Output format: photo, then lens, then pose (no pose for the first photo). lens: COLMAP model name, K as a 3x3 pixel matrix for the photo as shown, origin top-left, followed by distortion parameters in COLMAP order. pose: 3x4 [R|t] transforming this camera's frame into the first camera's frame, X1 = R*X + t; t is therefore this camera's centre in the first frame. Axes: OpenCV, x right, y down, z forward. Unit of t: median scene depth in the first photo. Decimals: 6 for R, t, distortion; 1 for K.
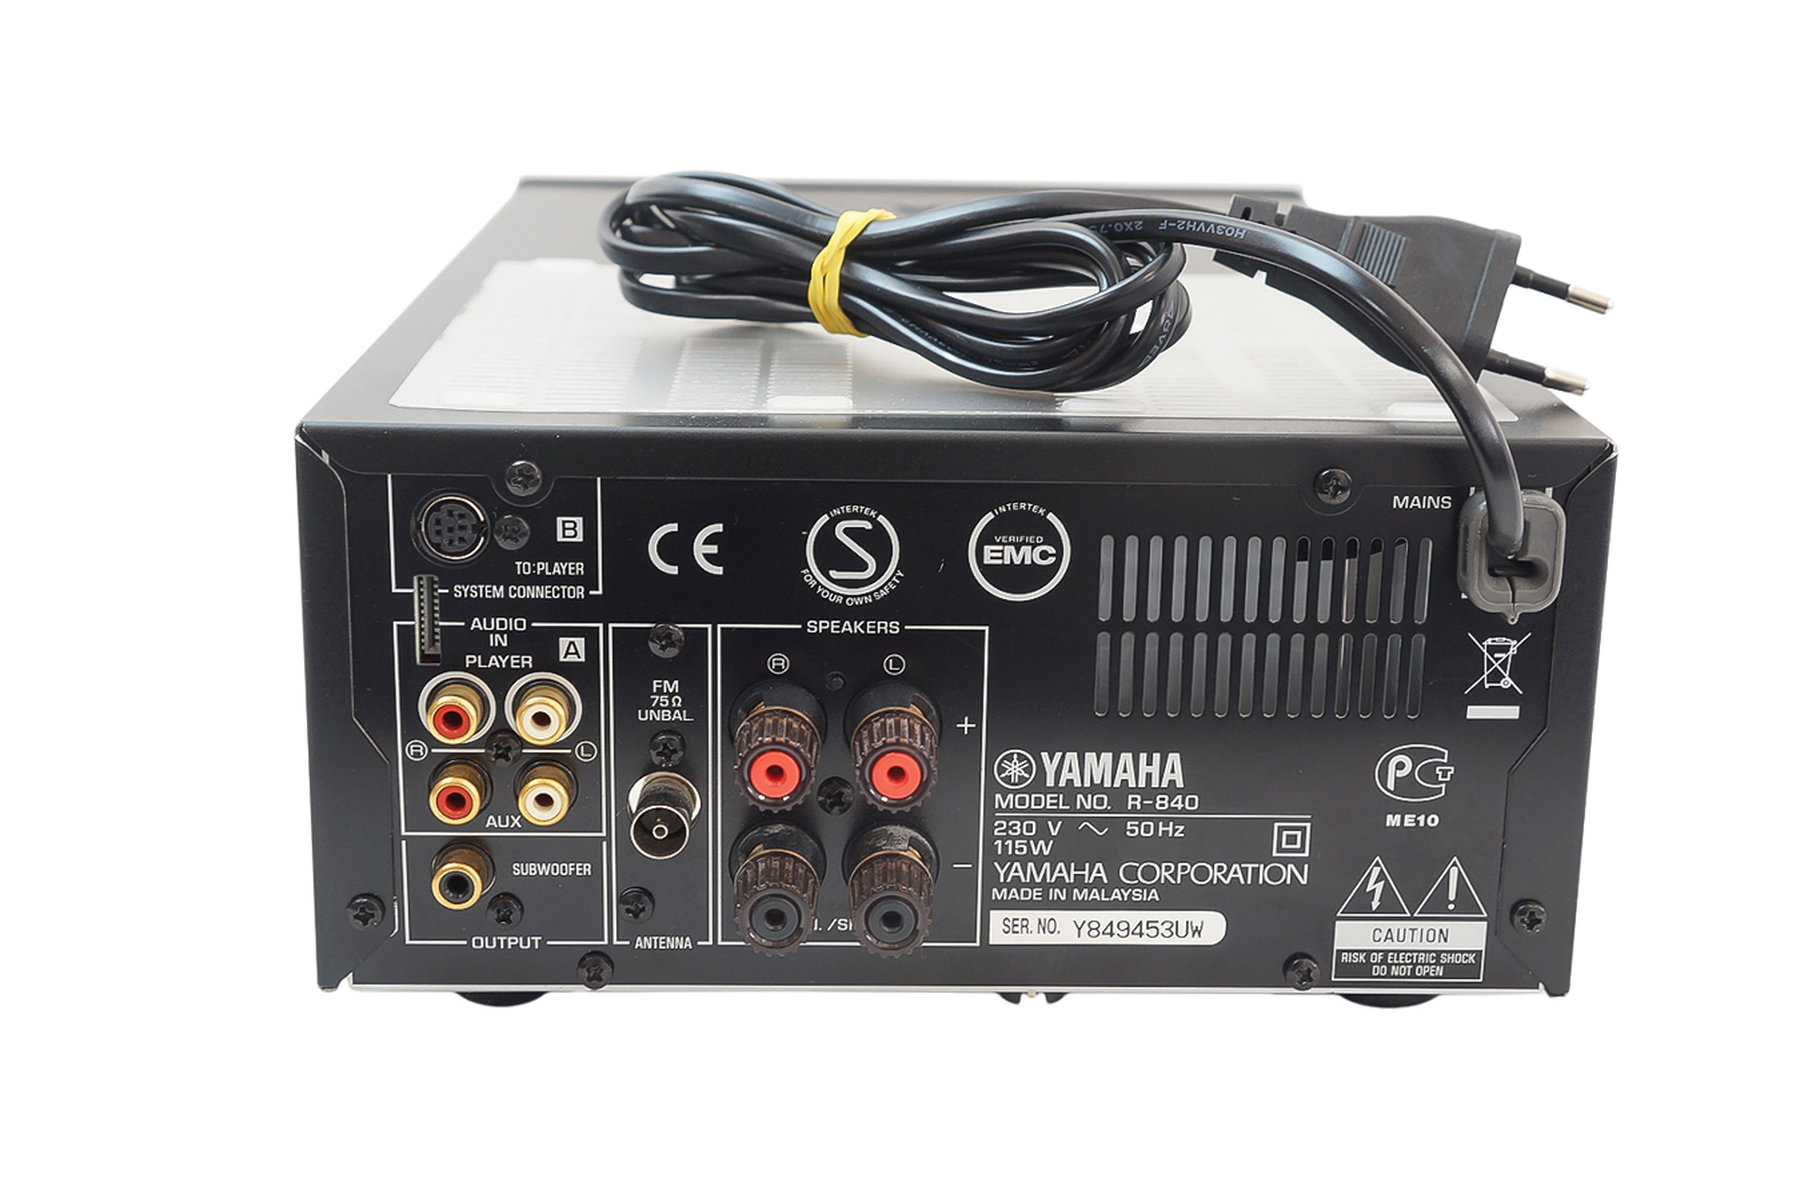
lens RADIAL K [[2932.4, 0, 900.0], [0, 2932.4, 597.0], [0, 0, 1]] dist [0.045872, 0.120435]
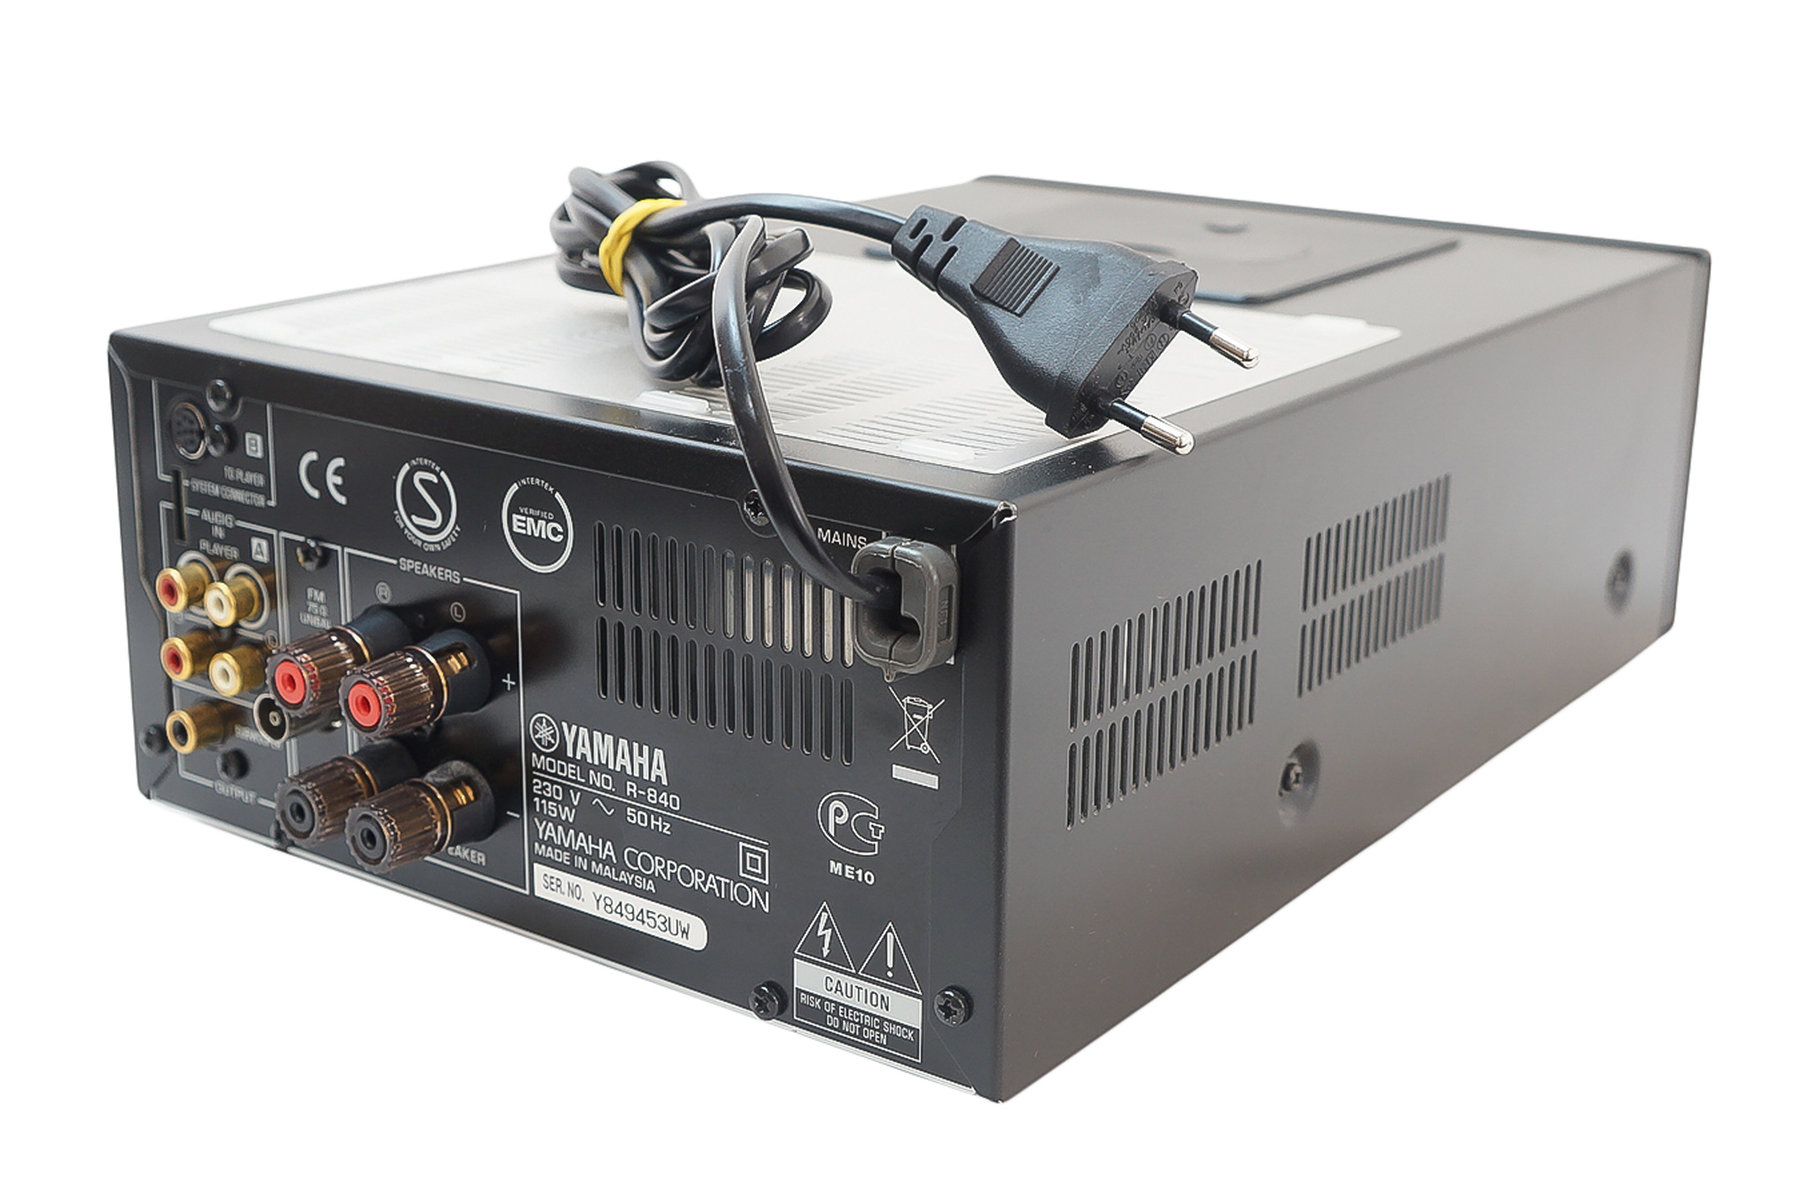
lens RADIAL K [[2474.8, 0, 902.6], [0, 2474.8, 553.4], [0, 0, 1]] dist [-0.055426, -0.012446]
pose [[0.787566, 0.158937, -0.595381, 0.657104], [-0.186601, 0.982315, 0.015395, -0.042392], [0.587299, 0.098974, 0.803296, 0.352016]]
